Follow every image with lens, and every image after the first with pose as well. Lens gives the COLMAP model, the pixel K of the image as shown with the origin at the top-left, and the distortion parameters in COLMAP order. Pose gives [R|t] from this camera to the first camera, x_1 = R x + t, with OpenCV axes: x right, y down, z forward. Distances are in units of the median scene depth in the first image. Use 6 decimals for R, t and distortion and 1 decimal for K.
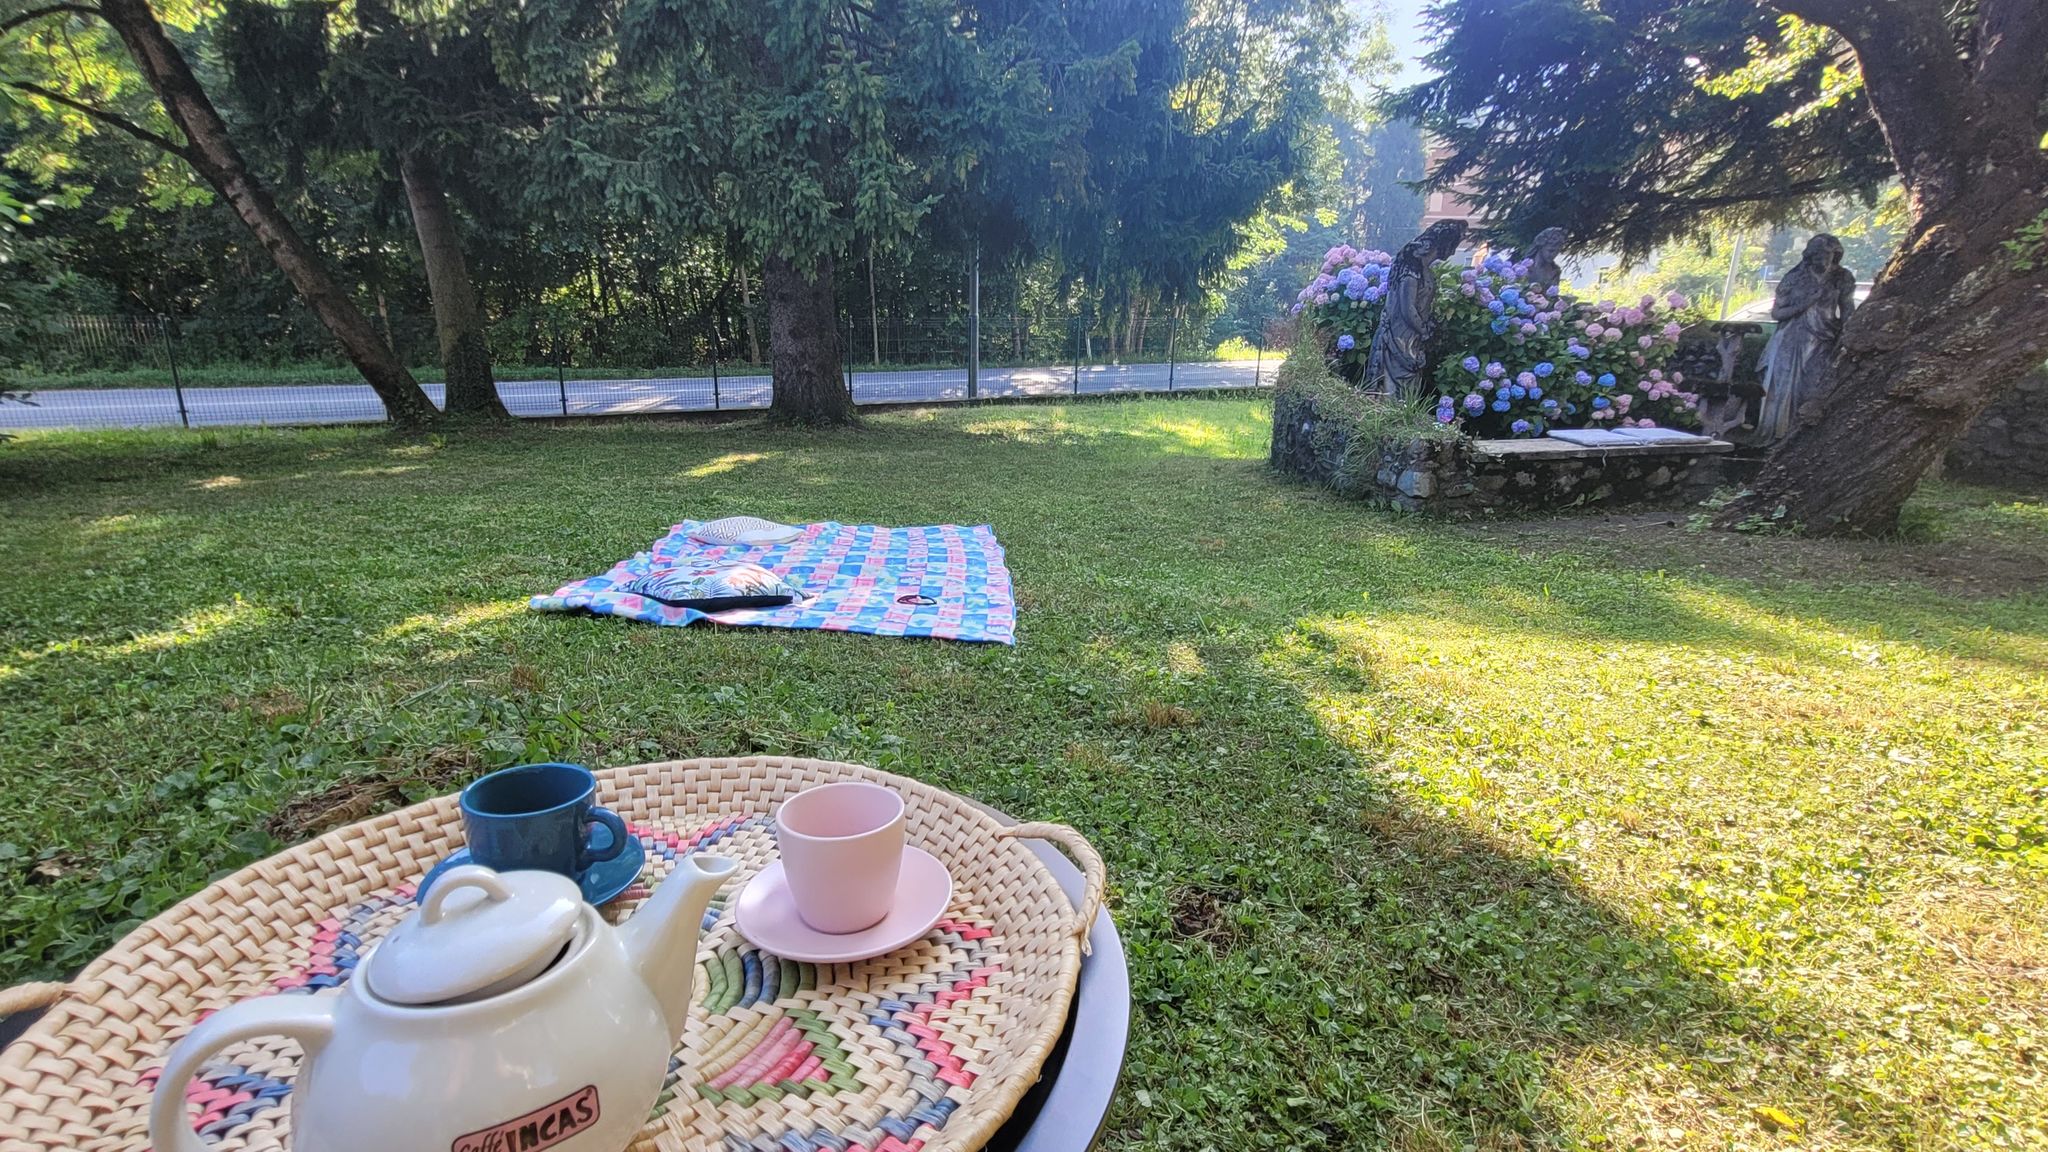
lens RADIAL K [[1012.5, 0, 1024.0], [0, 1012.5, 576.0], [0, 0, 1]] dist [0.030474, -0.019469]
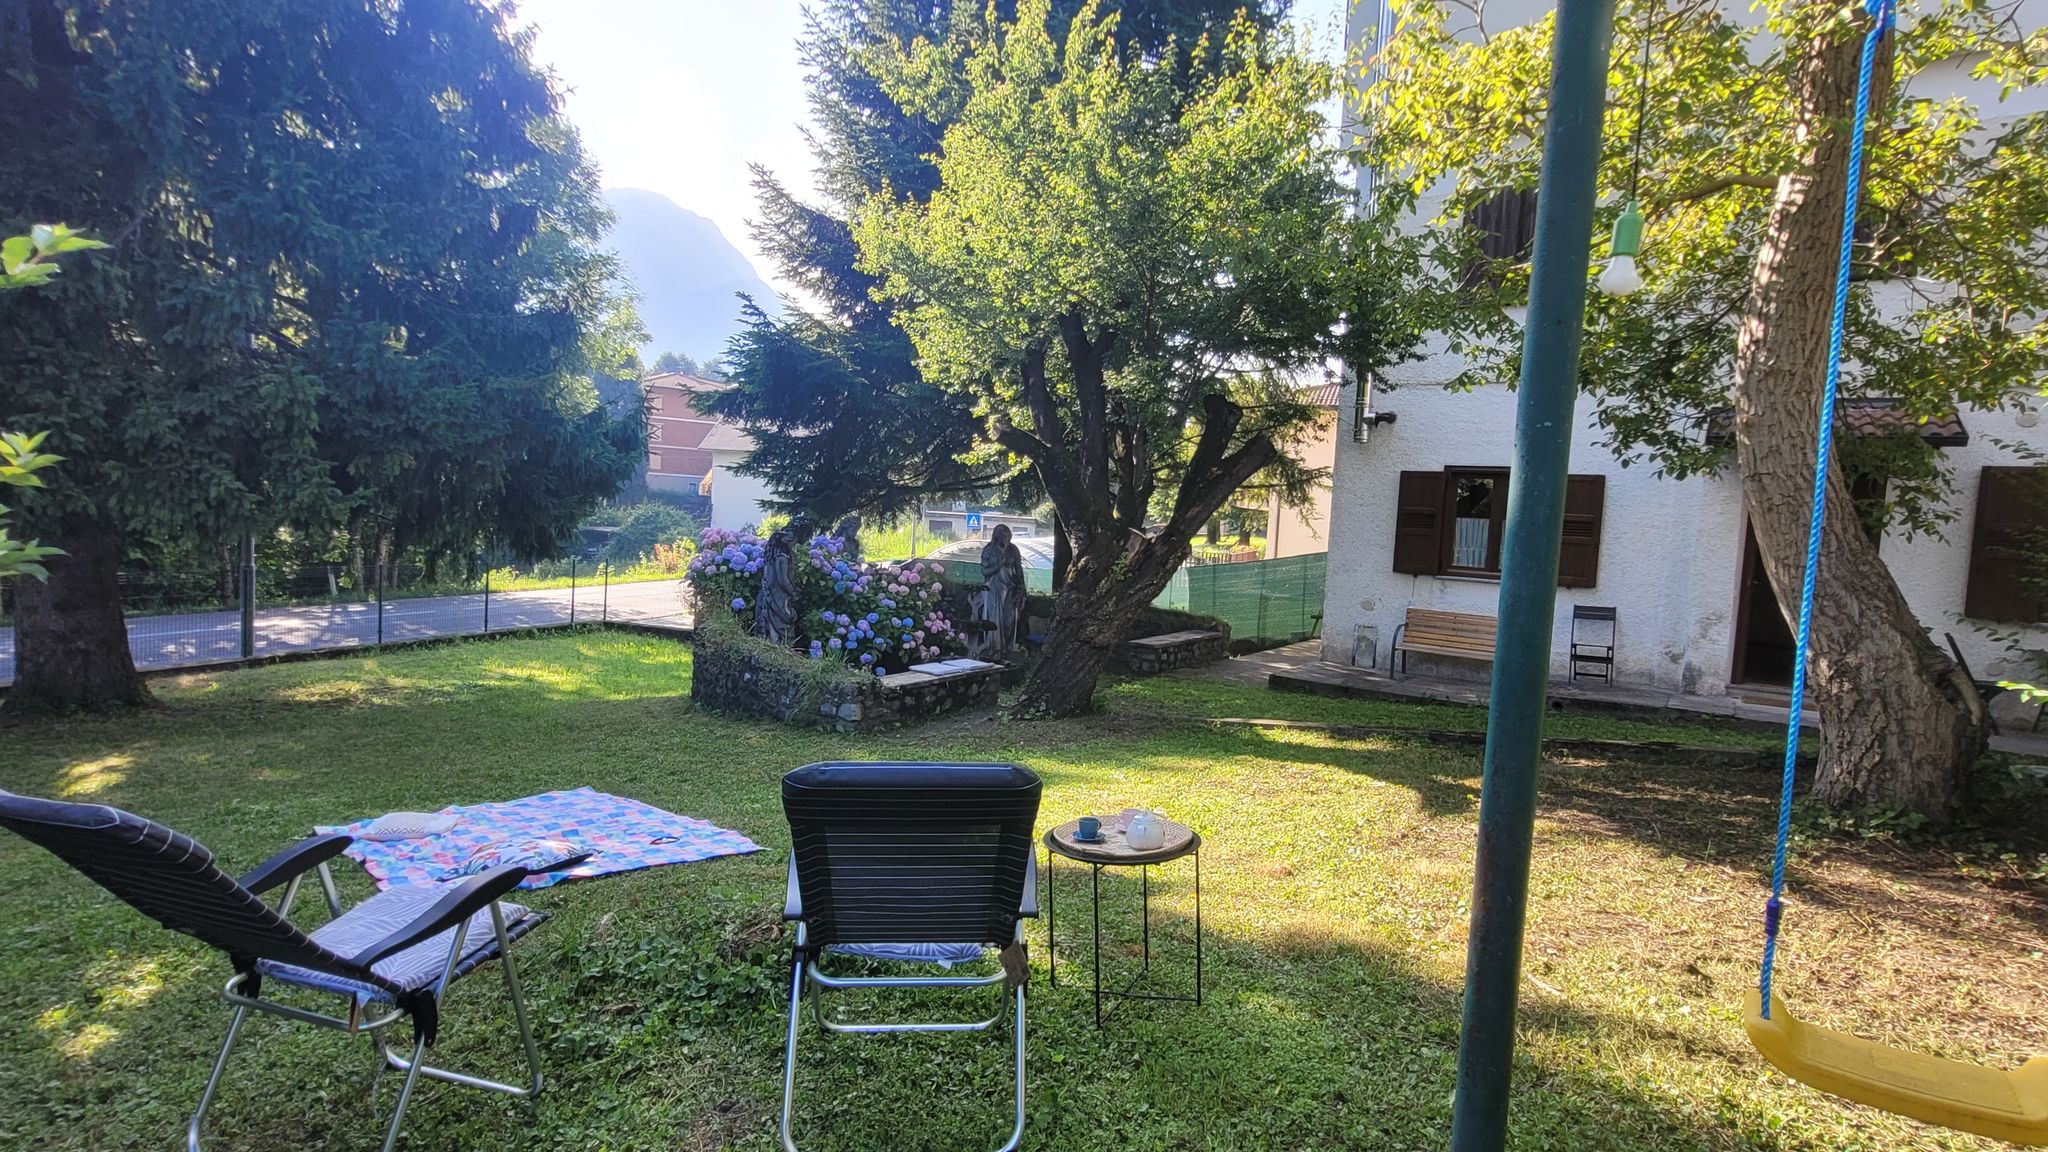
lens RADIAL K [[1012.5, 0, 1024.0], [0, 1012.5, 576.0], [0, 0, 1]] dist [0.030474, -0.019469]
pose [[0.751744, -0.025605, 0.658958, -0.260895], [0.159306, 0.976702, -0.143786, -0.021147], [-0.639924, 0.213066, 0.738309, -0.193468]]
